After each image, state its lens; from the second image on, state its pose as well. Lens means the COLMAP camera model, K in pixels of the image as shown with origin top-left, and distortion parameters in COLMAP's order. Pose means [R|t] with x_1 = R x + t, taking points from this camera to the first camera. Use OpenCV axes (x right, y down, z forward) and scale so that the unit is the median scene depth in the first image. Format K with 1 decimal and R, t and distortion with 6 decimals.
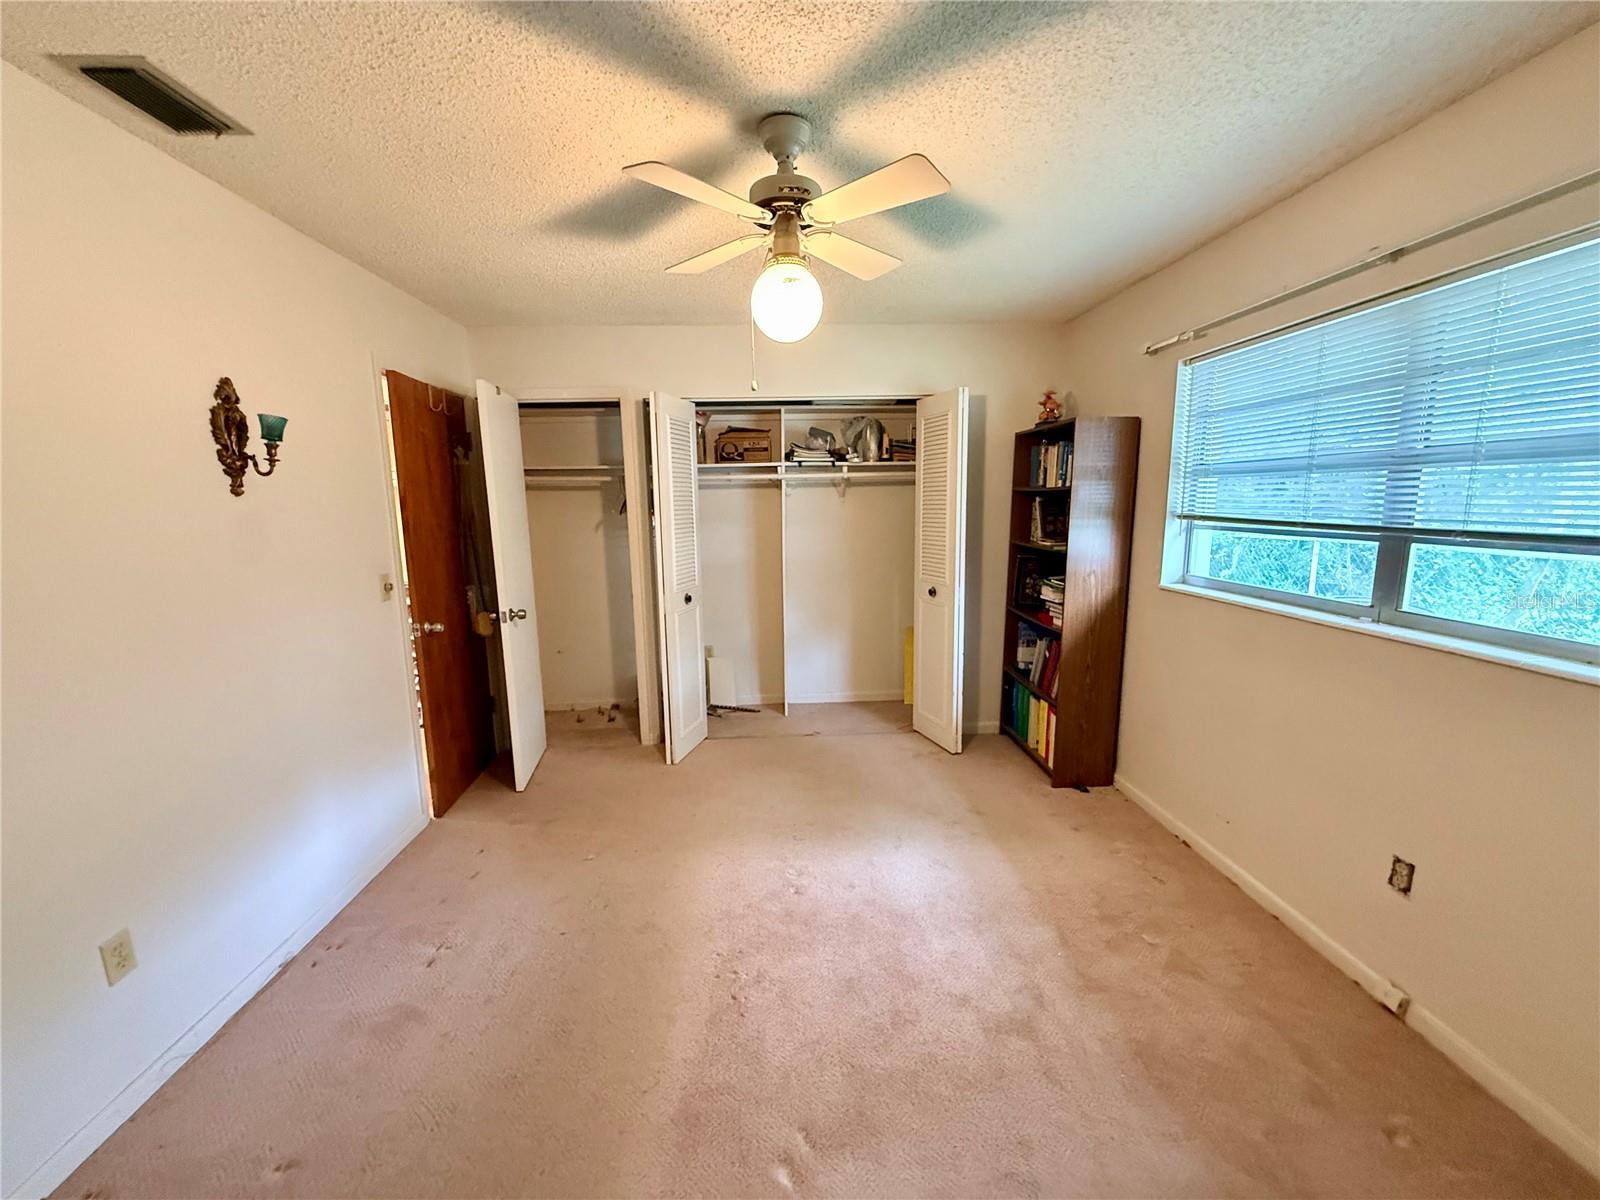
lens RADIAL K [[638.2, 0, 796.8], [0, 638.2, 601.7], [0, 0, 1]] dist [-0.001973, 0.000548]
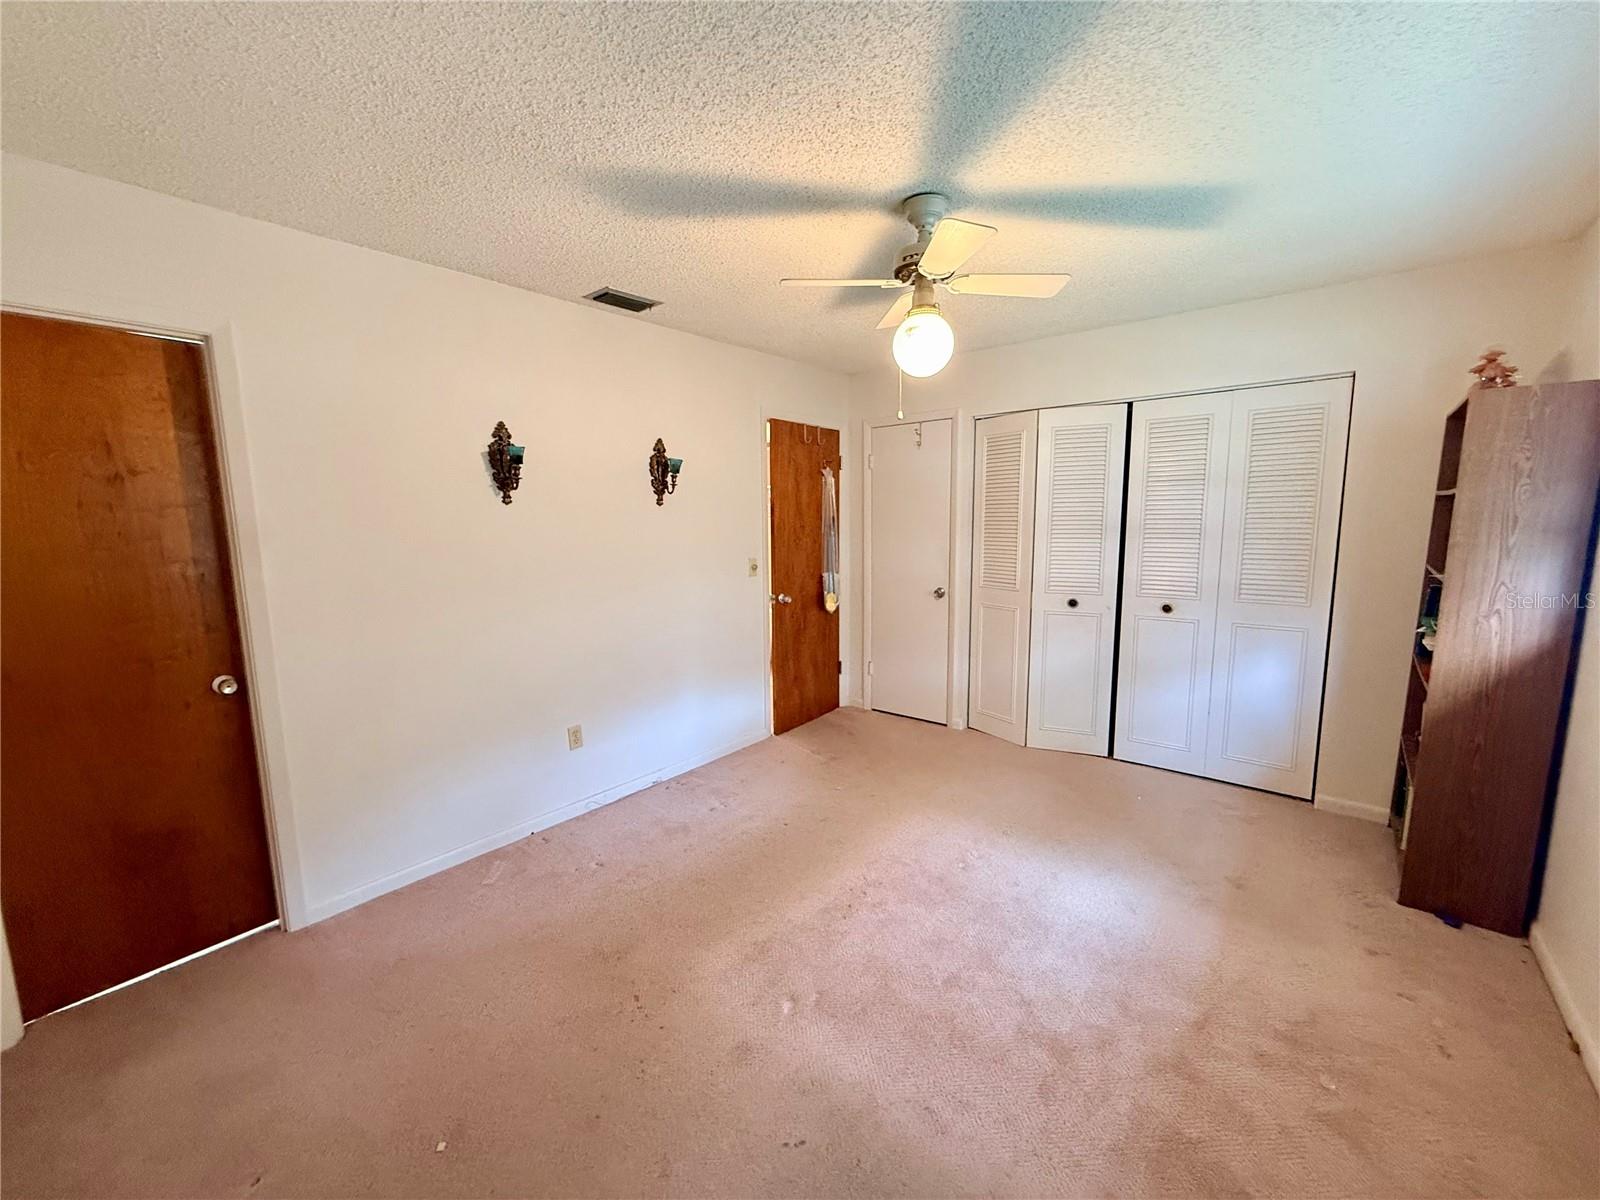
lens RADIAL K [[638.2, 0, 794.2], [0, 638.2, 601.9], [0, 0, 1]] dist [-0.001973, 0.000548]
pose [[0.730478, 0.099377, -0.675667, 0.544238], [-0.106045, 0.993861, 0.031530, 0.000751], [0.674653, 0.048619, 0.736532, -0.020514]]
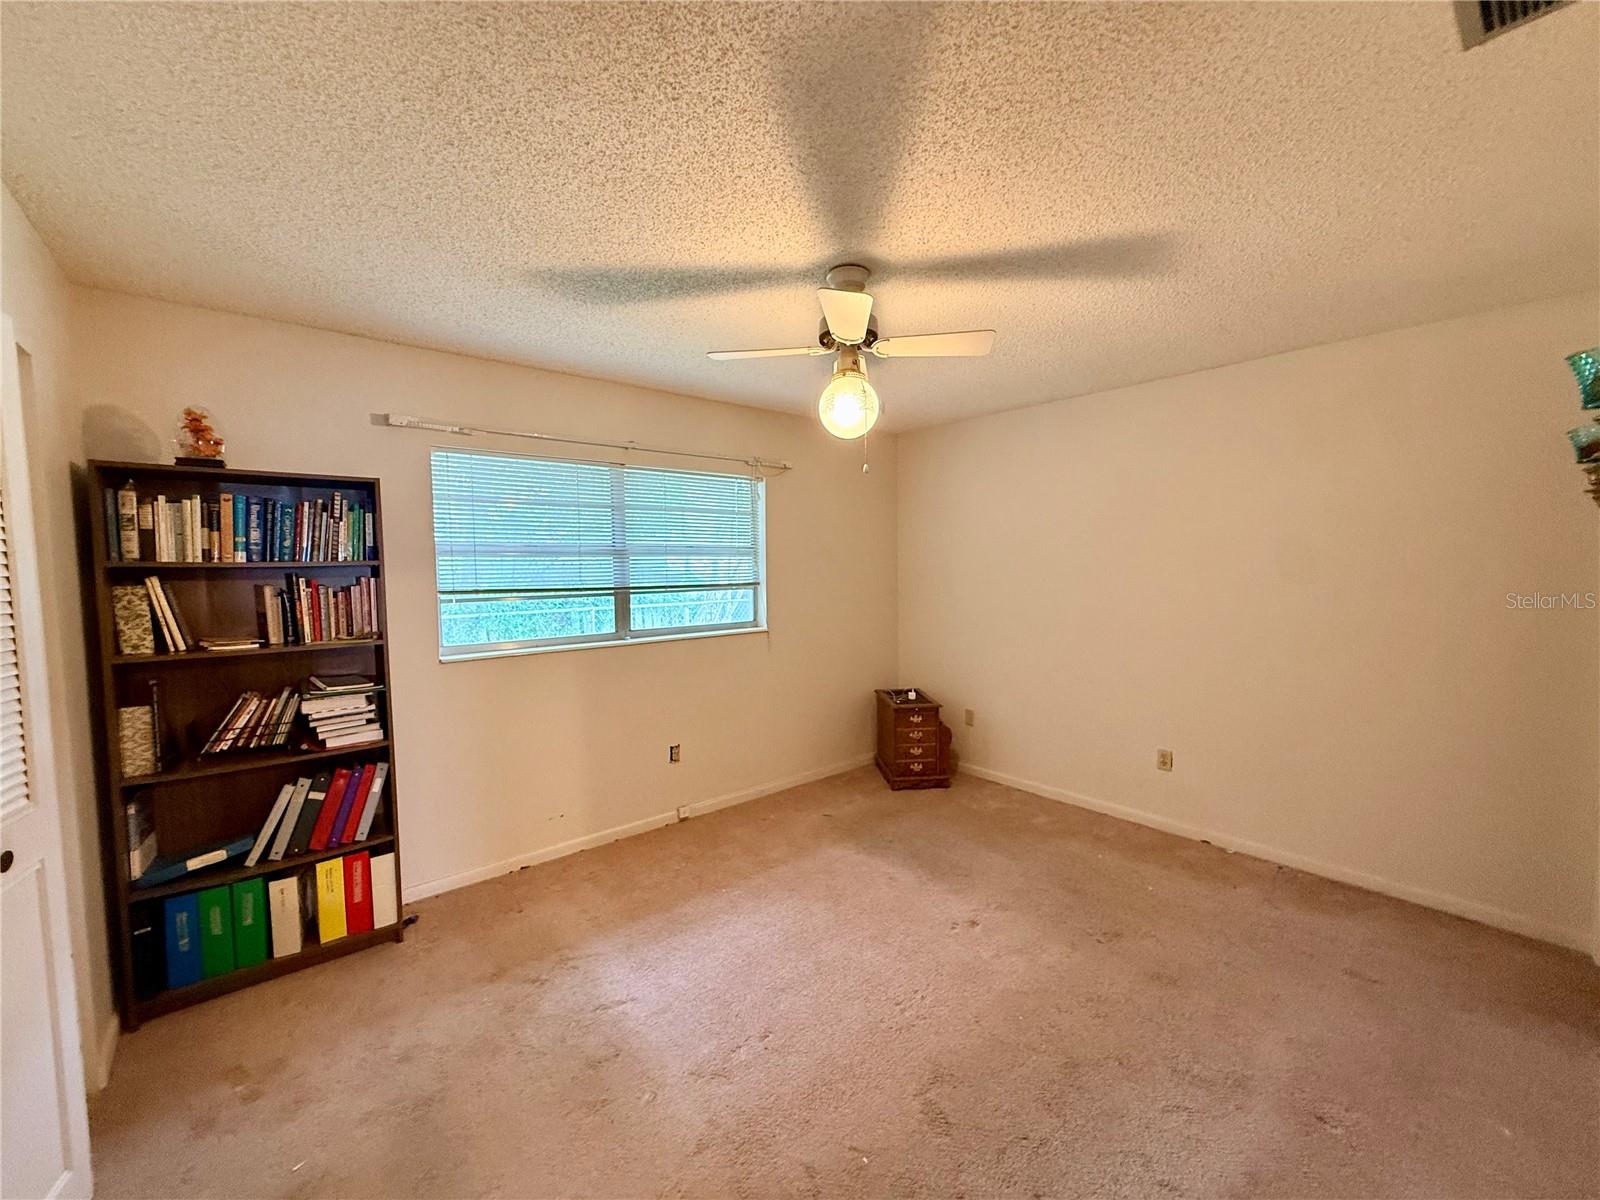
lens RADIAL K [[638.2, 0, 789.0], [0, 638.2, 605.6], [0, 0, 1]] dist [-0.001973, 0.000548]
pose [[-0.595349, -0.031169, 0.802863, -0.758134], [0.149697, 0.977448, 0.148951, -0.239613], [-0.789399, 0.208864, -0.577257, 1.519907]]
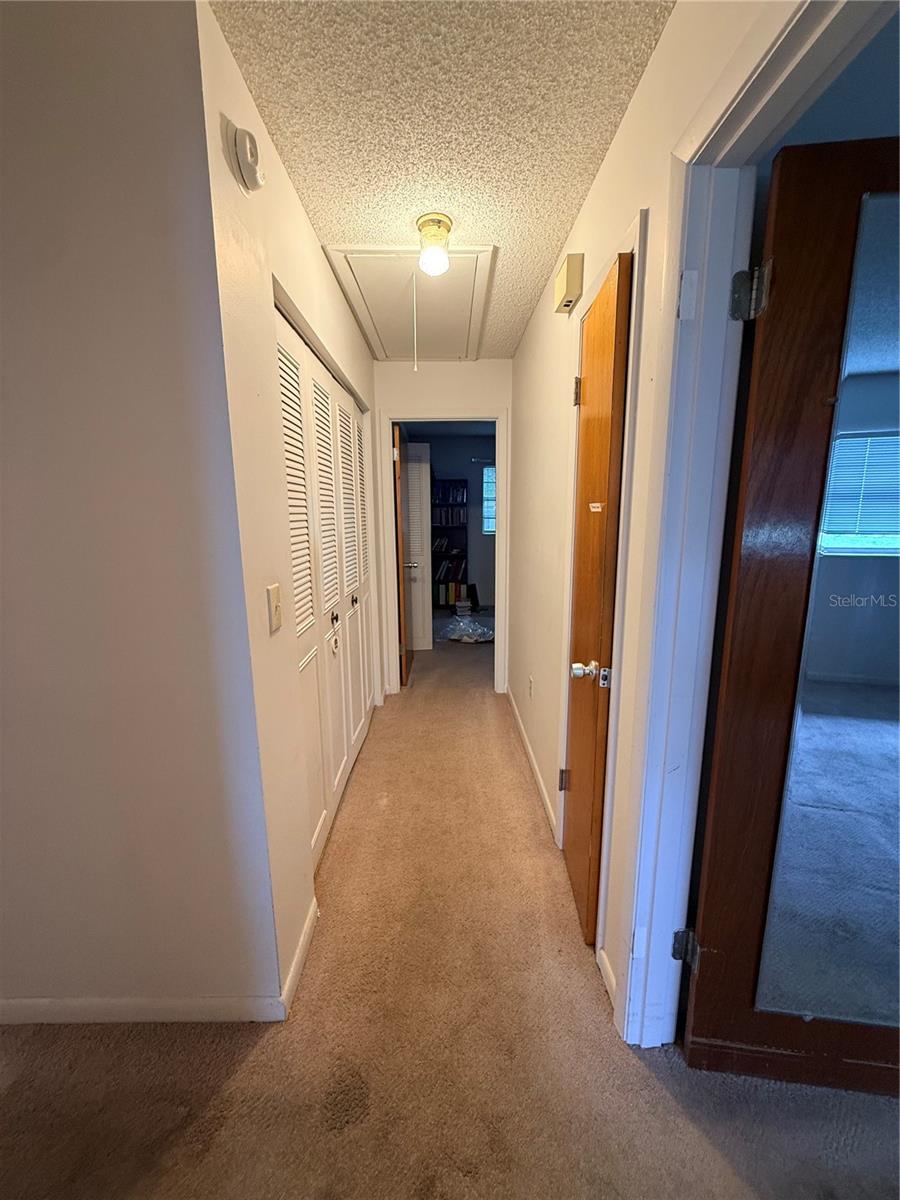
lens RADIAL K [[478.6, 0, 452.3], [0, 478.6, 601.6], [0, 0, 1]] dist [-0.001973, 0.000548]
pose [[0.054422, -0.167273, 0.984407, -2.566620], [0.162569, 0.974199, 0.156551, -0.132292], [-0.985195, 0.151514, 0.080212, 1.364497]]
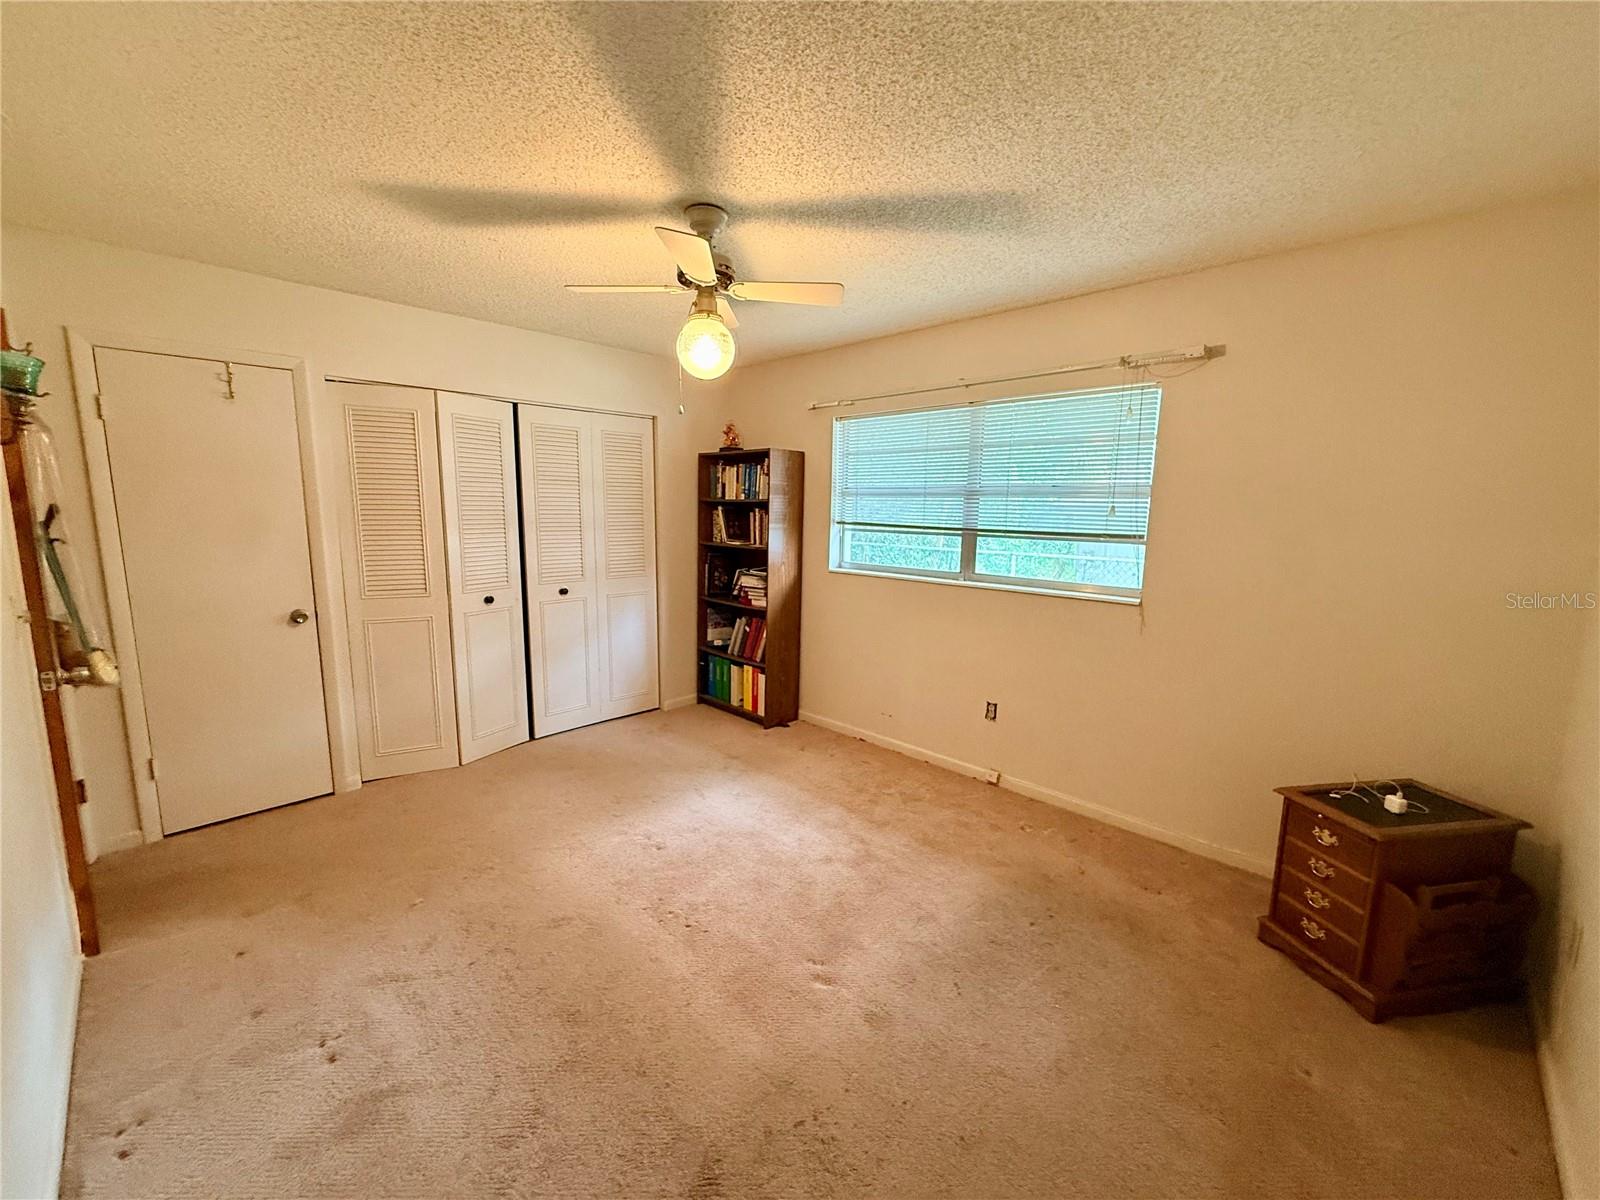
lens RADIAL K [[638.2, 0, 796.3], [0, 638.2, 599.7], [0, 0, 1]] dist [-0.001973, 0.000548]
pose [[0.736994, -0.071277, 0.672131, -0.627567], [0.081081, 0.996566, 0.016776, 0.015770], [-0.671019, 0.042134, 0.740242, -0.028542]]
